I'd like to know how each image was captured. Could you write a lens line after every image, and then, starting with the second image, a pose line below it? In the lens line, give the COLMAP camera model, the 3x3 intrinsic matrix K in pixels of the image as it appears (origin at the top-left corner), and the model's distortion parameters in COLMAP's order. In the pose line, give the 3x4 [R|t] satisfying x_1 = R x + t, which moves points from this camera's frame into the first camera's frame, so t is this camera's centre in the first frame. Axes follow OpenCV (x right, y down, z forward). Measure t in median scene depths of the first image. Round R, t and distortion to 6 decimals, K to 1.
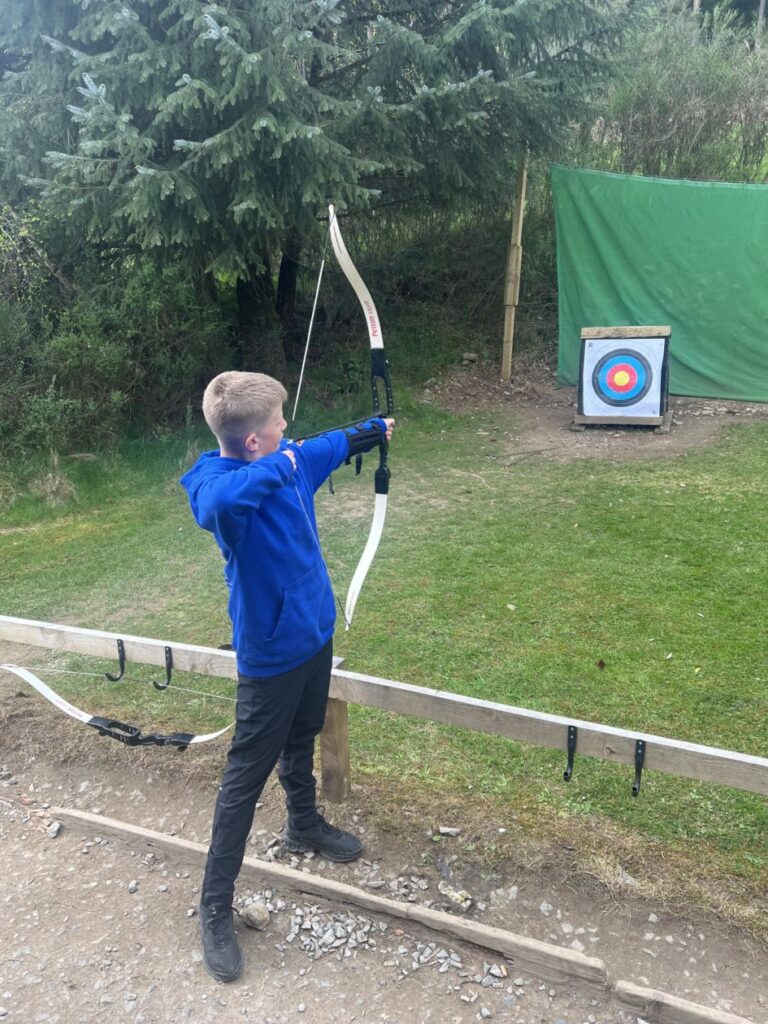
lens RADIAL K [[764.6, 0, 382.2], [0, 764.6, 519.4], [0, 0, 1]] dist [0.065023, -0.068103]
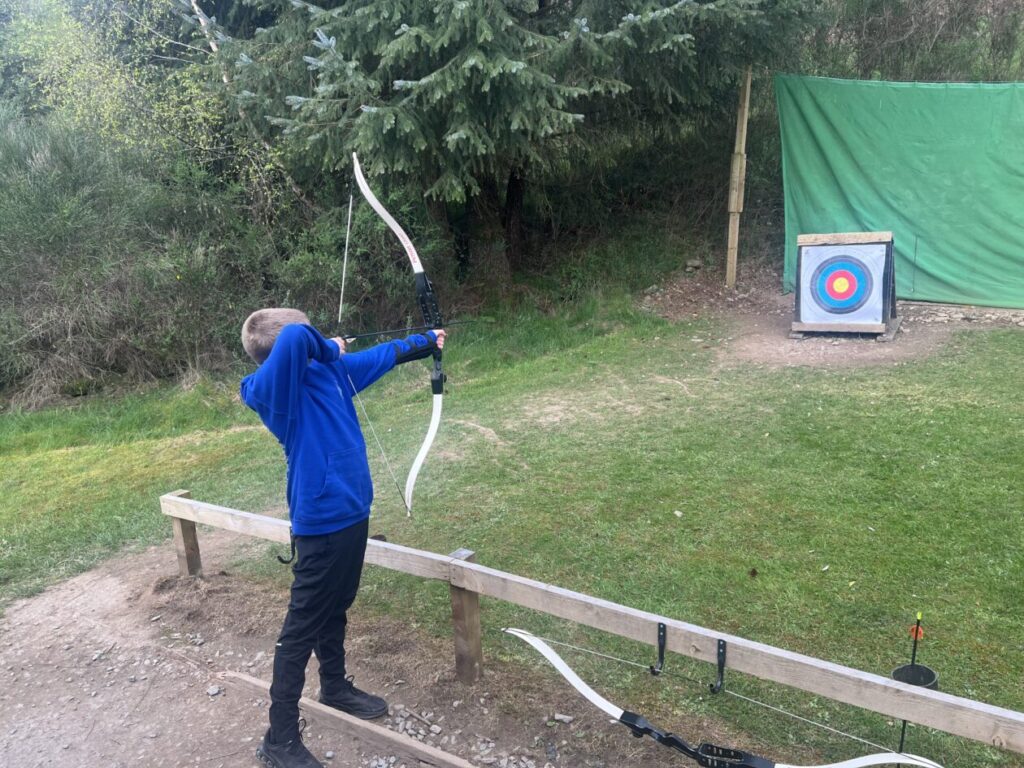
lens RADIAL K [[764.6, 0, 508.6], [0, 764.6, 379.4], [0, 0, 1]] dist [0.065023, -0.068103]
pose [[0.986715, 0.009901, -0.162161, 0.068439], [-0.018841, 0.998380, -0.053688, -0.003274], [0.161367, 0.056030, 0.985303, -0.037688]]
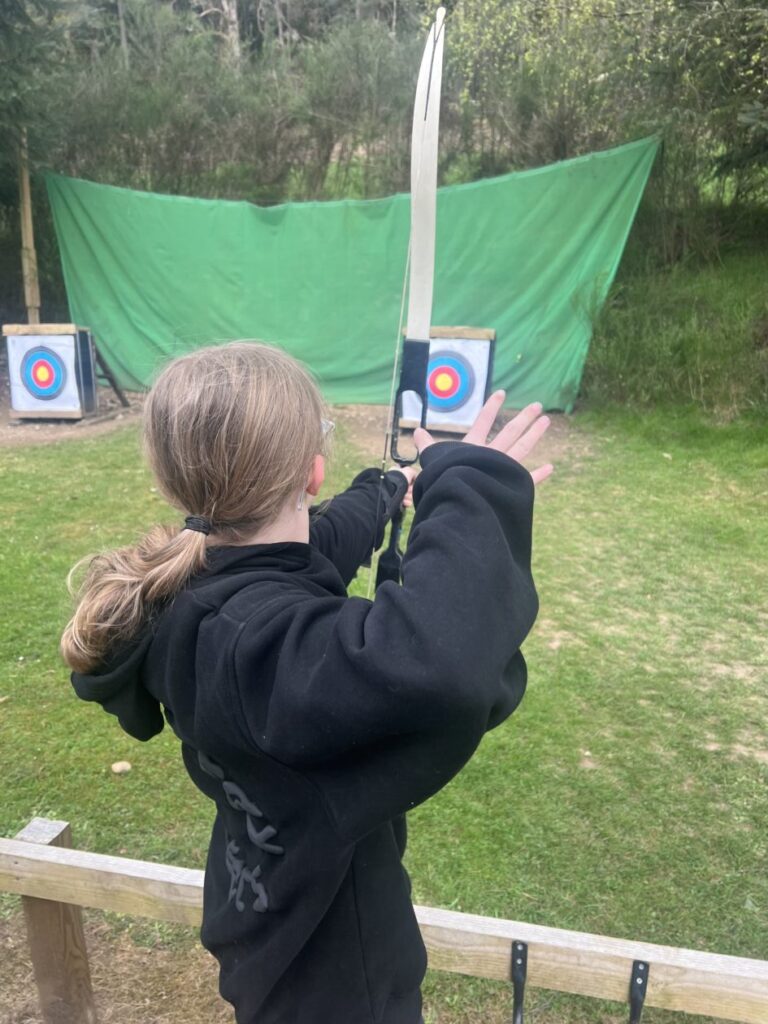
lens RADIAL K [[774.8, 0, 384.0], [0, 774.8, 512.0], [0, 0, 1]] dist [0.031657, -0.046801]
pose [[0.982969, -0.026166, 0.181901, 0.712411], [0.032063, 0.999049, -0.029554, 0.063279], [-0.180955, 0.034883, 0.982873, -0.145120]]
